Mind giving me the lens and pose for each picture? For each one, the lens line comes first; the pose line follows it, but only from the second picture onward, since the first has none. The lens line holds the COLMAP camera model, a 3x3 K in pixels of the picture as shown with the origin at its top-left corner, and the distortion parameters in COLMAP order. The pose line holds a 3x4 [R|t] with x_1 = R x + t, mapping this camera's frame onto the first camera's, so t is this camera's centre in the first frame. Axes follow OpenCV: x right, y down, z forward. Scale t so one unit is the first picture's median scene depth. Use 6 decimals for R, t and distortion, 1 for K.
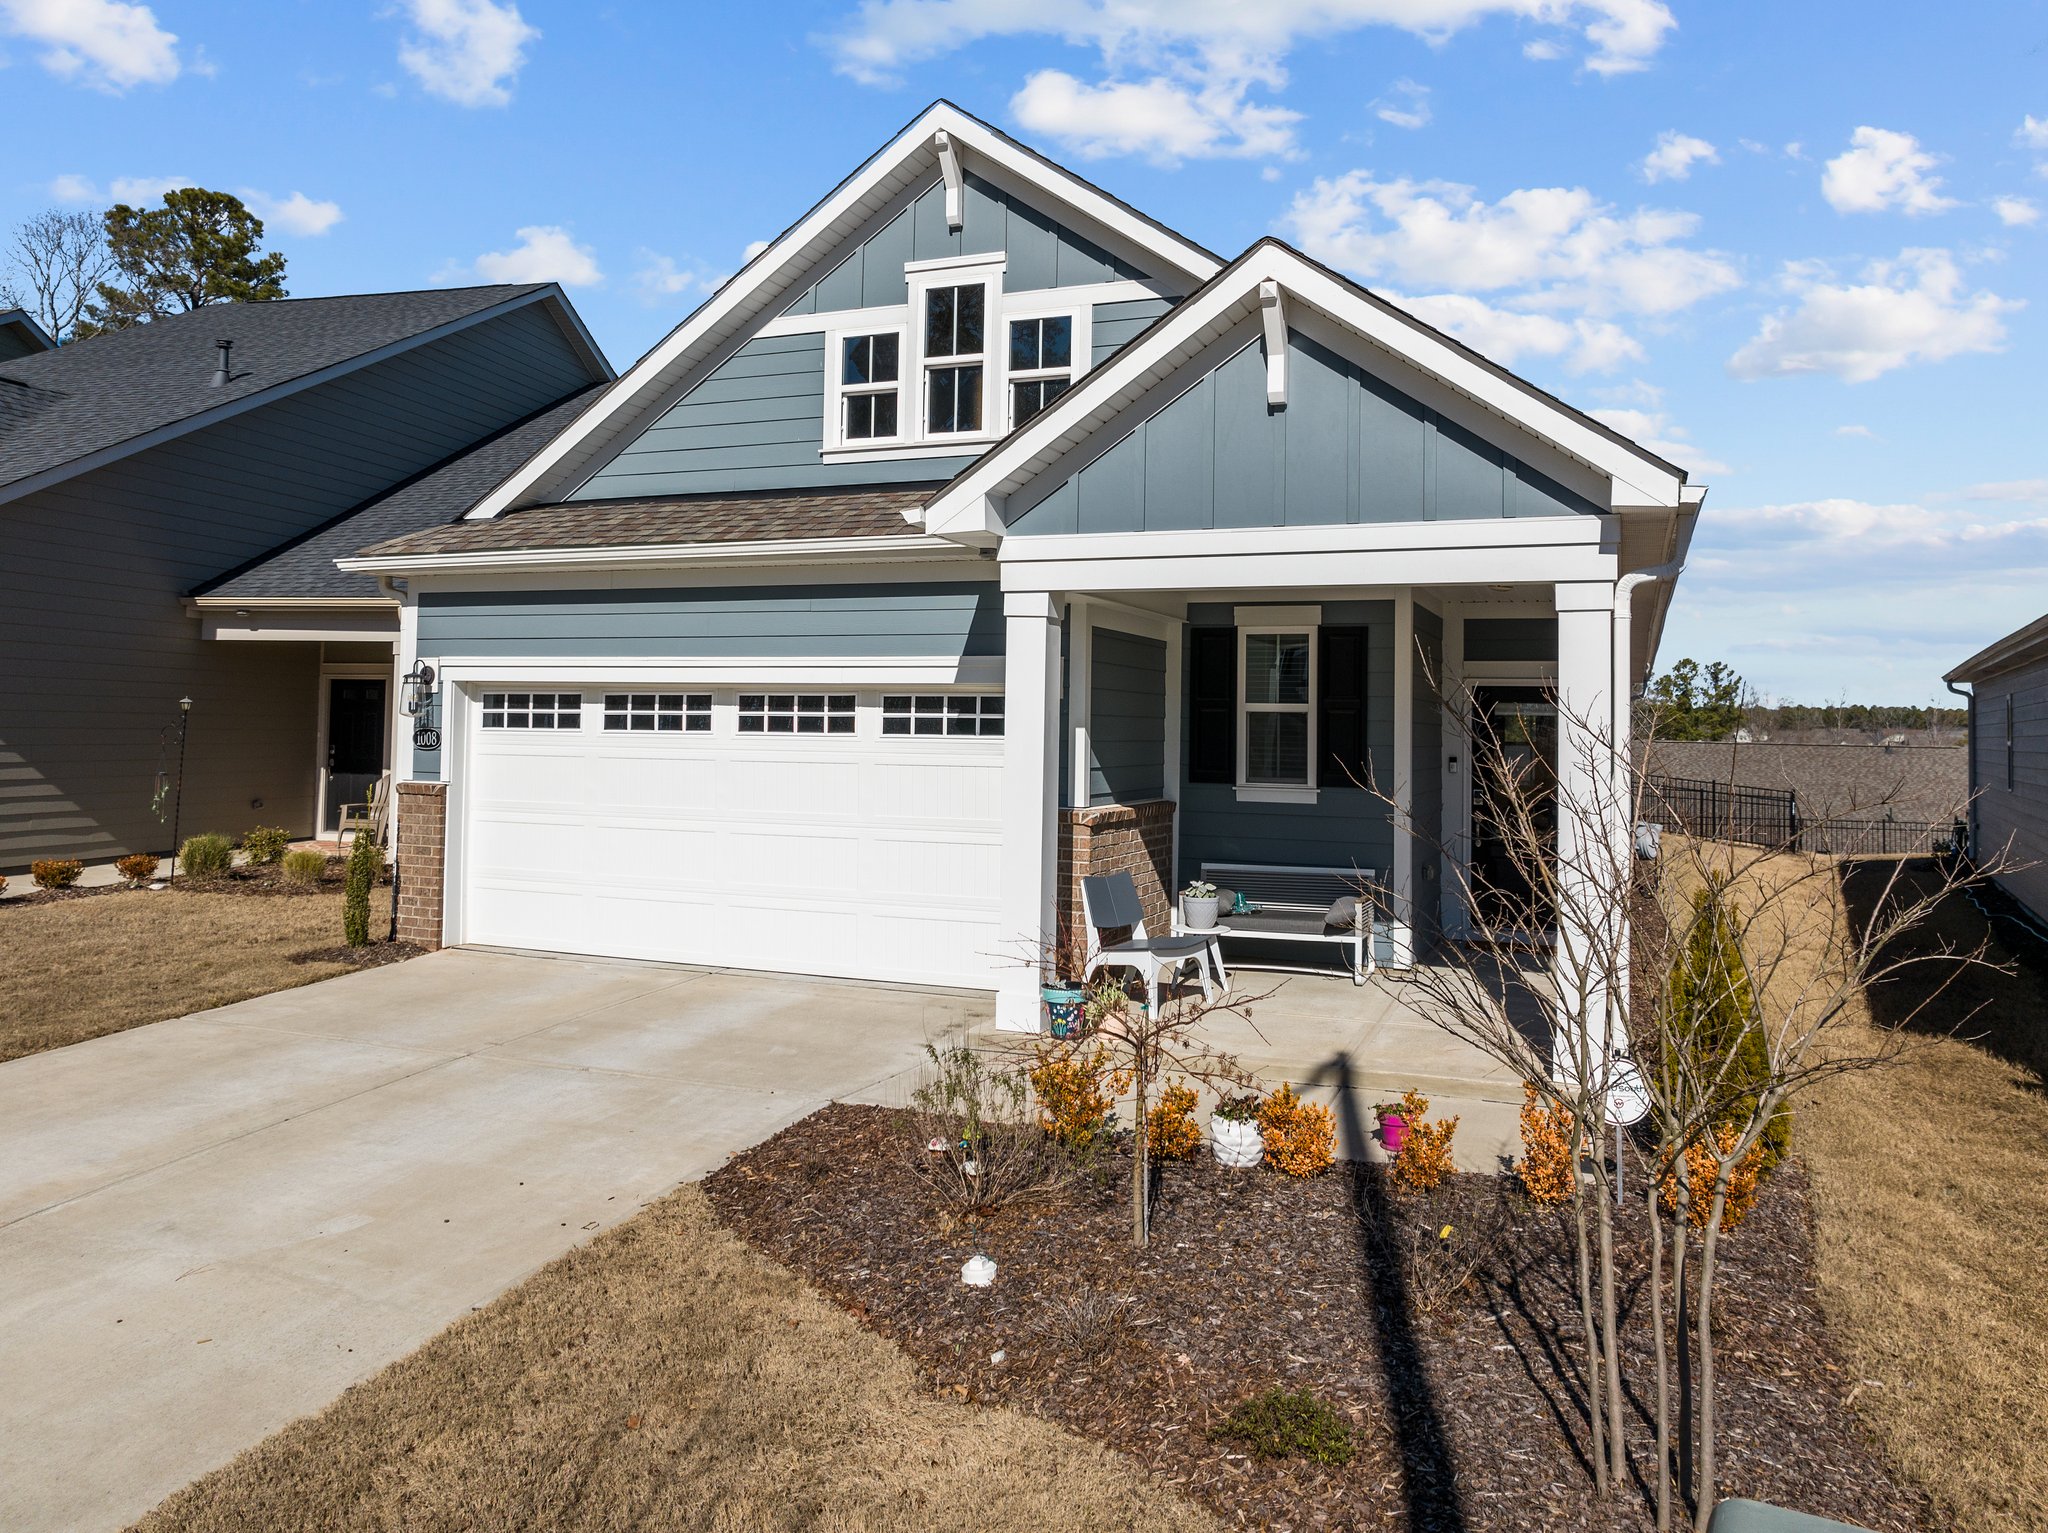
lens RADIAL K [[1494.4, 0, 1016.5], [0, 1494.4, 667.7], [0, 0, 1]] dist [-0.028858, 0.002031]
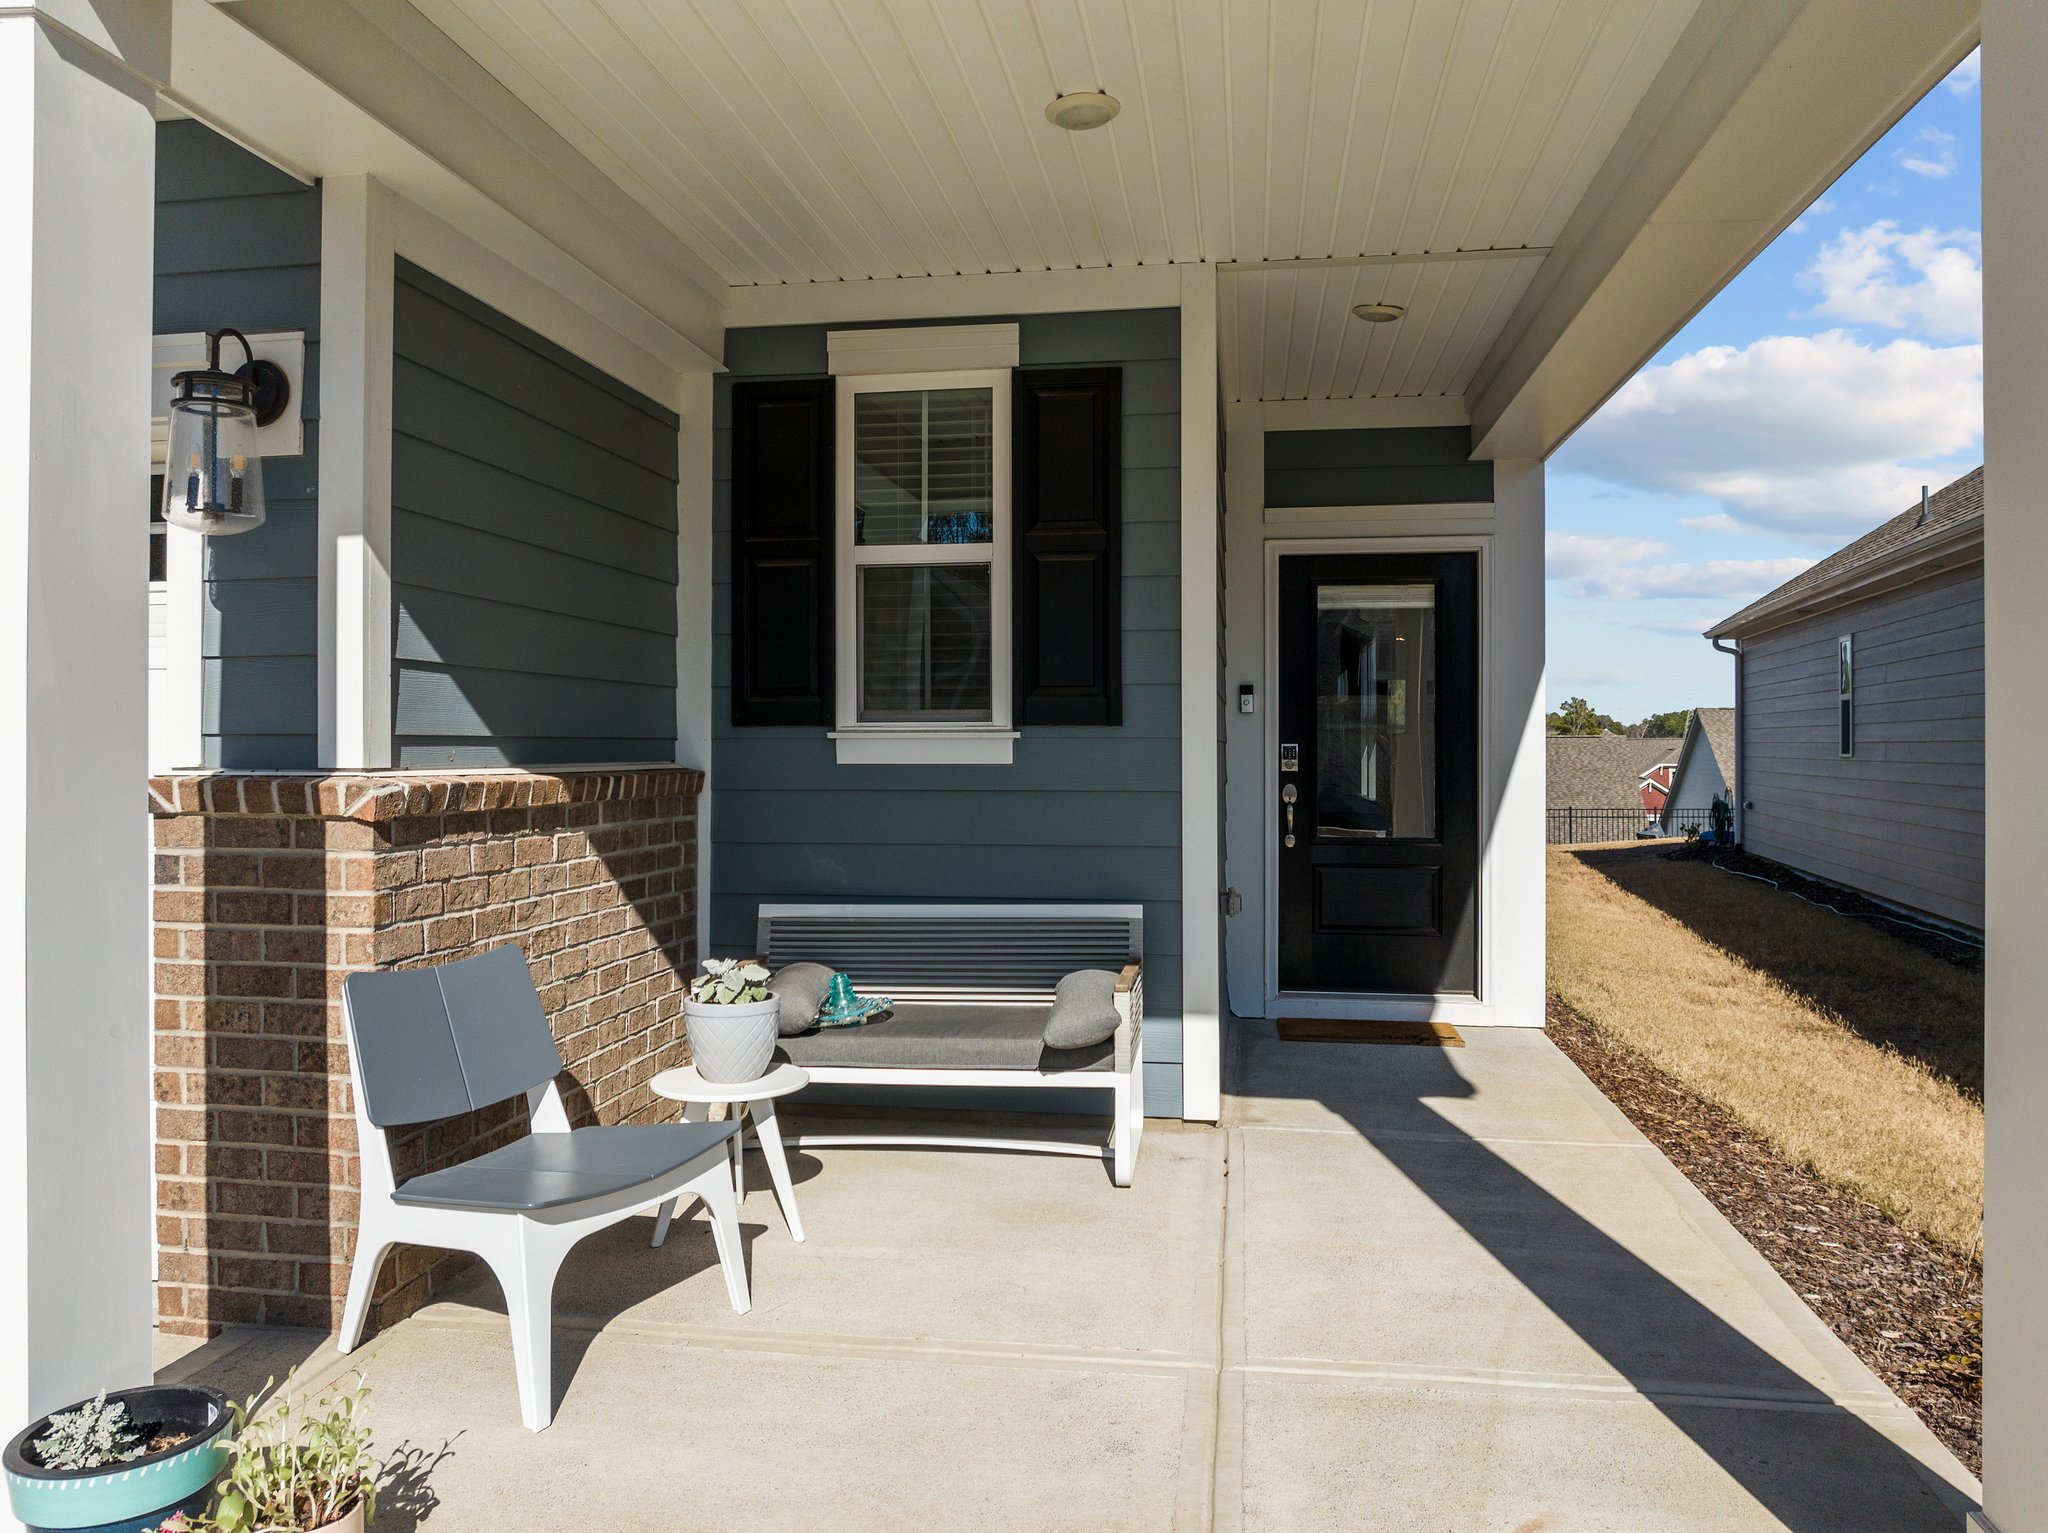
lens RADIAL K [[1451.4, 0, 1024.0], [0, 1451.4, 766.5], [0, 0, 1]] dist [-0.037014, -0.004268]
pose [[0.972887, -0.021761, 0.230255, 0.103812], [0.009050, 0.998383, 0.056117, 0.067645], [-0.231104, -0.052512, 0.971511, 0.575400]]
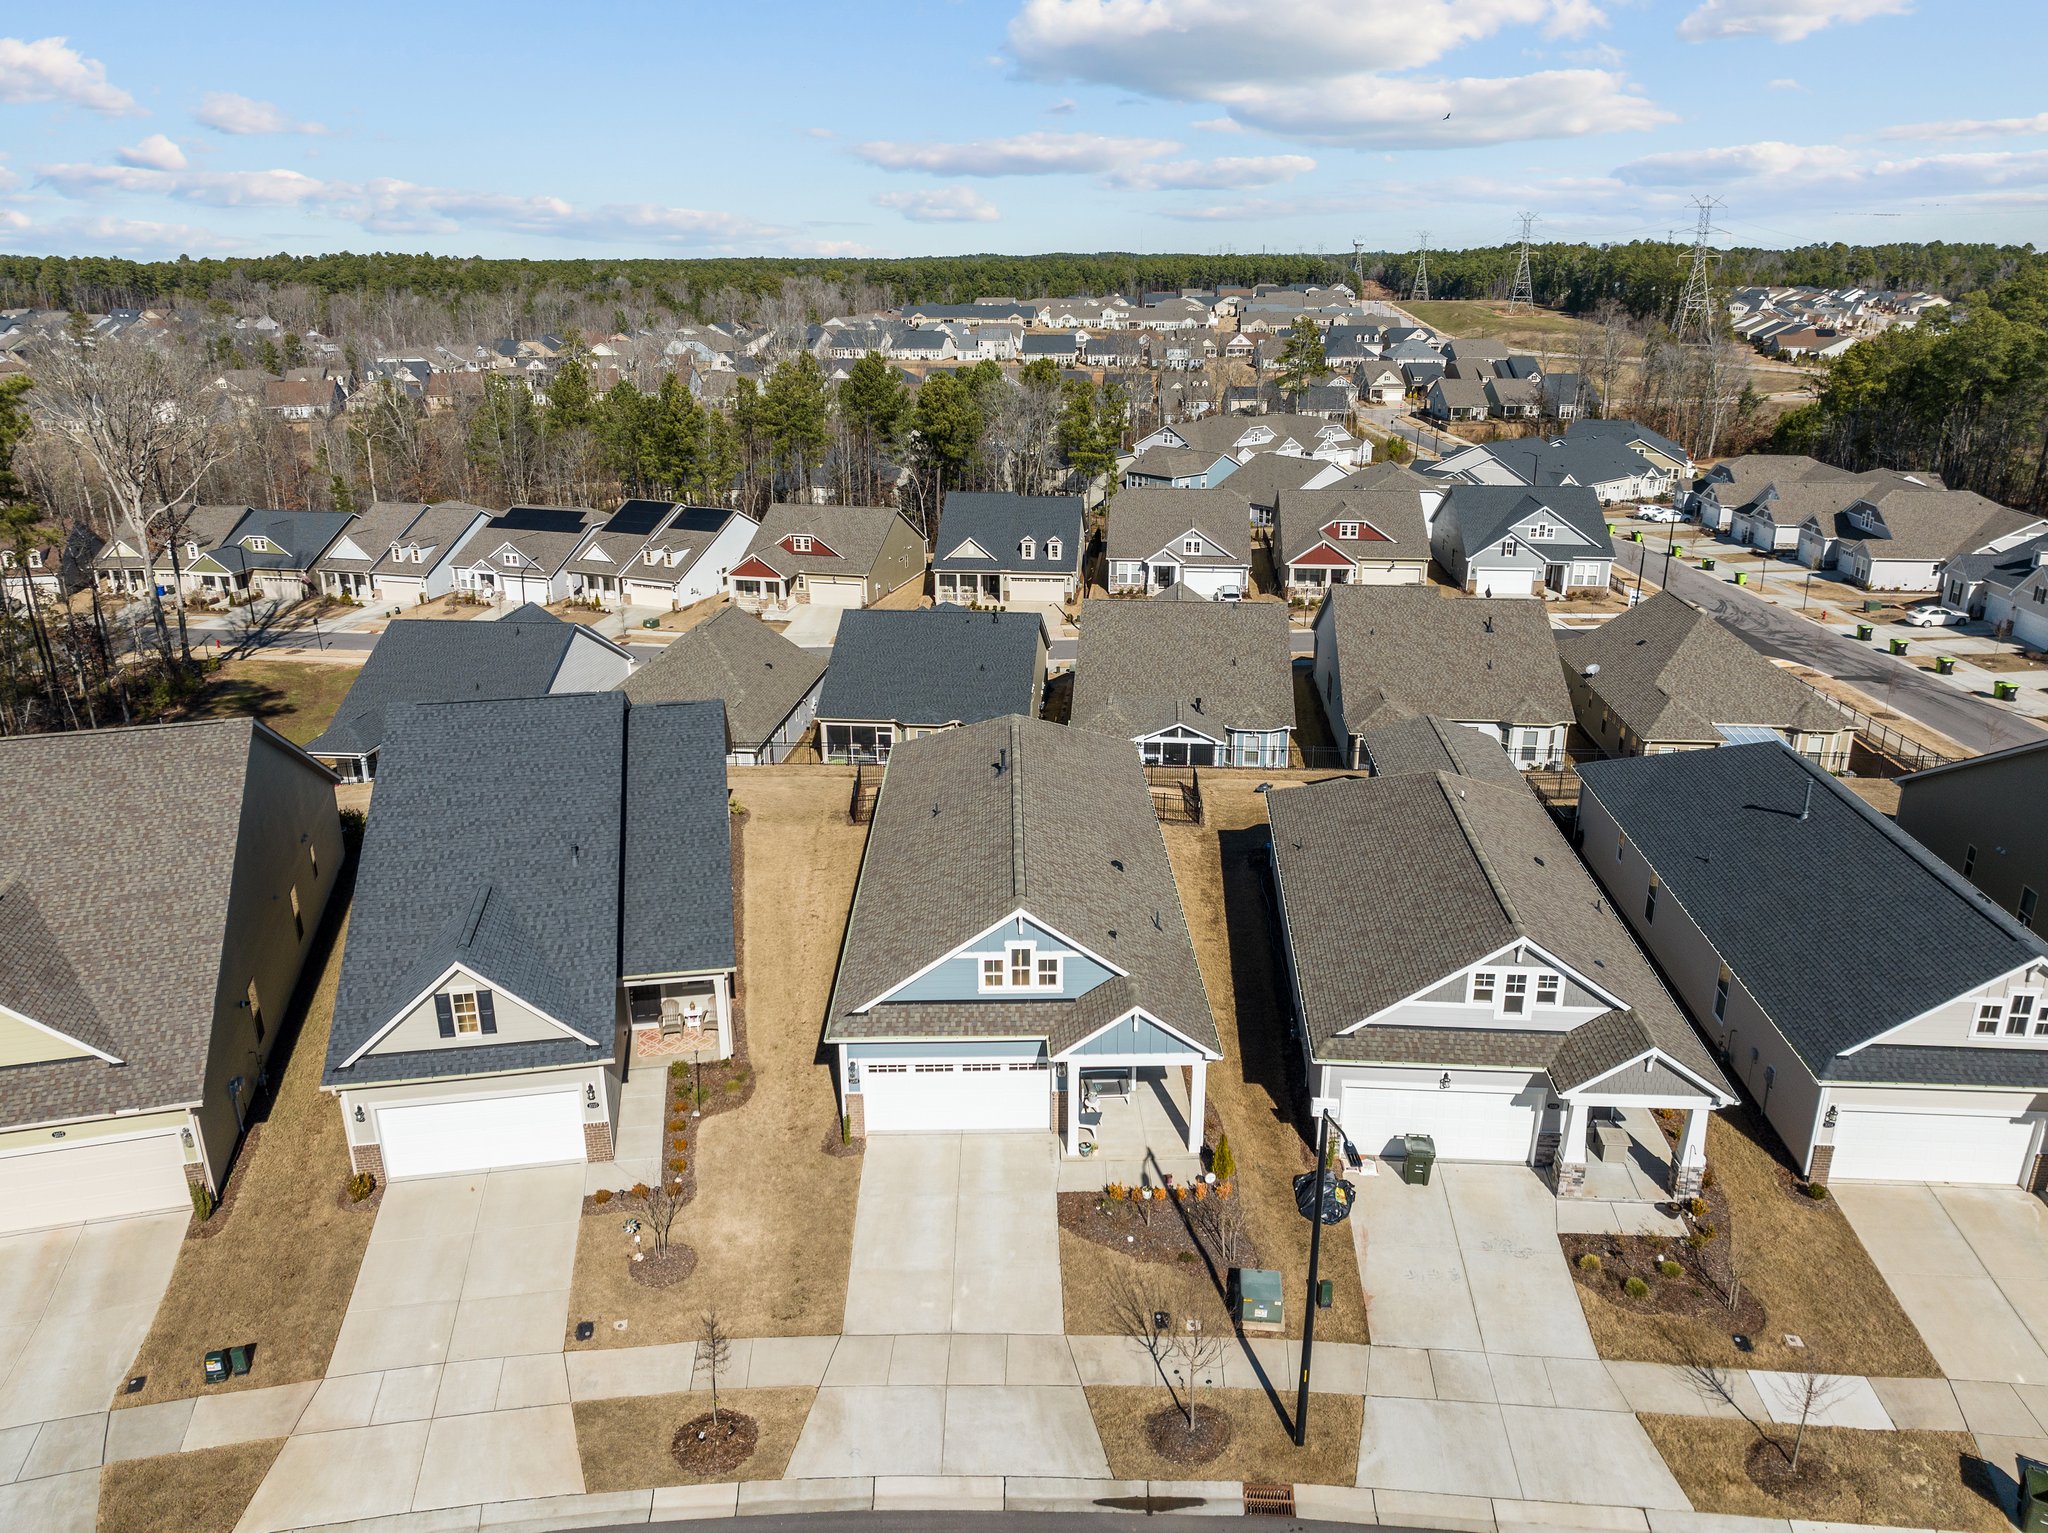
lens RADIAL K [[1451.4, 0, 1024.0], [0, 1451.4, 766.5], [0, 0, 1]] dist [-0.037014, -0.004268]
pose [[0.912230, -0.152613, 0.380192, -1.247032], [0.003418, 0.930828, 0.365443, -1.876885], [-0.409665, -0.332068, 0.849650, -1.714154]]
